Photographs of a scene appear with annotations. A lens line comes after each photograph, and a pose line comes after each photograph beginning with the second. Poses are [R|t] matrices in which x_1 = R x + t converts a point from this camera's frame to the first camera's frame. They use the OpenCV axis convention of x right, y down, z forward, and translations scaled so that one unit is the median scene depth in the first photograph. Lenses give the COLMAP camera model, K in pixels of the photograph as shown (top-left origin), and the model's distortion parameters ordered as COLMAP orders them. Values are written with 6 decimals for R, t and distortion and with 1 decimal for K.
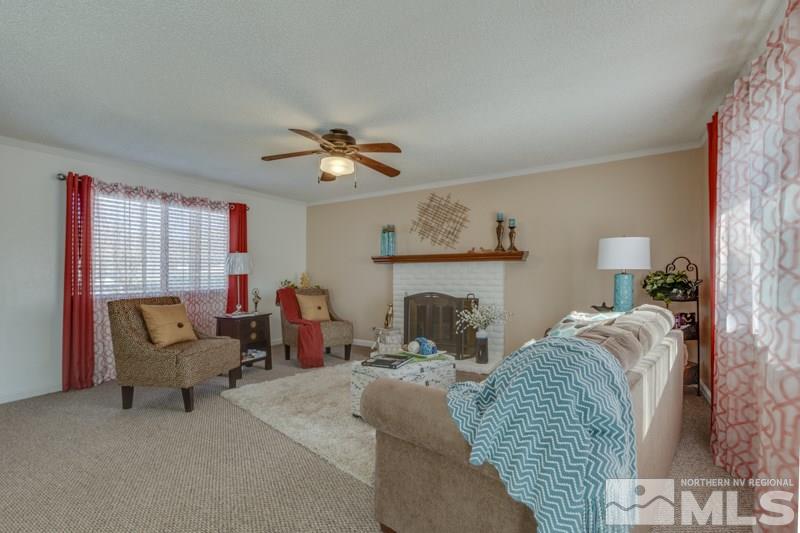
lens RADIAL K [[340.2, 0, 431.1], [0, 340.2, 271.5], [0, 0, 1]] dist [-0.000021, -0.000229]
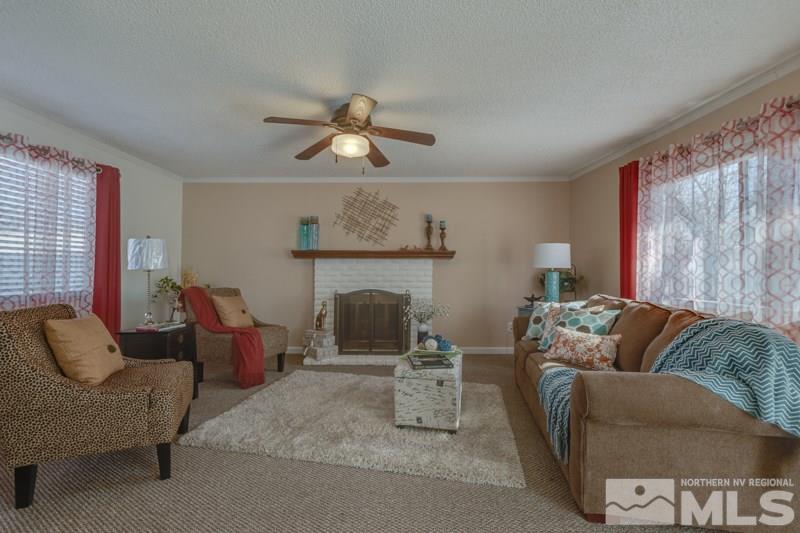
lens RADIAL K [[332.7, 0, 369.4], [0, 332.7, 264.5], [0, 0, 1]] dist [-0.001540, -0.000213]
pose [[0.874845, 0.015755, 0.484148, -0.445500], [-0.008619, 0.999819, -0.016961, 0.005935], [-0.484327, 0.010665, 0.874822, 0.161808]]
